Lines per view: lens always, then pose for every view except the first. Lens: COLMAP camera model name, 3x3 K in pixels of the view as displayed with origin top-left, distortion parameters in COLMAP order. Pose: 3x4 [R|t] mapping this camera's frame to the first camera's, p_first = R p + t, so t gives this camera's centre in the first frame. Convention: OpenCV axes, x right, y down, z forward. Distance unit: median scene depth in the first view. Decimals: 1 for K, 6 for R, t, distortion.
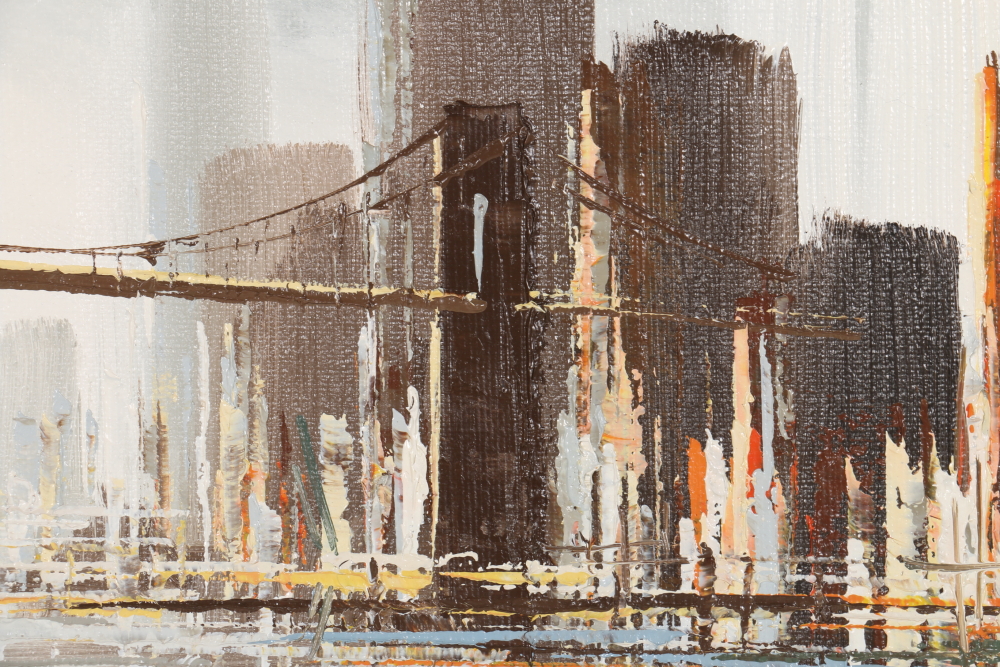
lens RADIAL K [[5727.2, 0, 463.7], [0, 5727.2, 344.8], [0, 0, 1]] dist [1.788409, 0.000000]
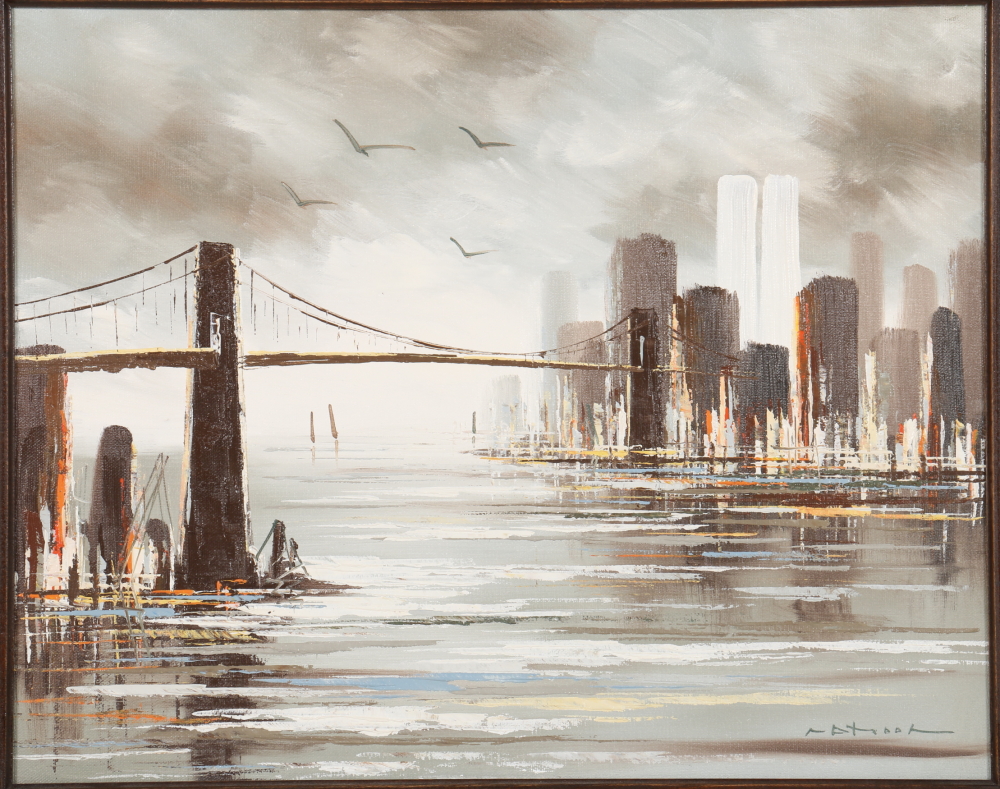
lens RADIAL K [[4246.6, 0, 517.5], [0, 4246.6, 348.1], [0, 0, 1]] dist [0.567638, 0.000000]
pose [[0.998752, -0.005742, -0.049623, 0.052219], [0.005709, 0.999983, -0.000805, -0.017716], [0.049627, 0.000521, 0.998768, -1.430922]]
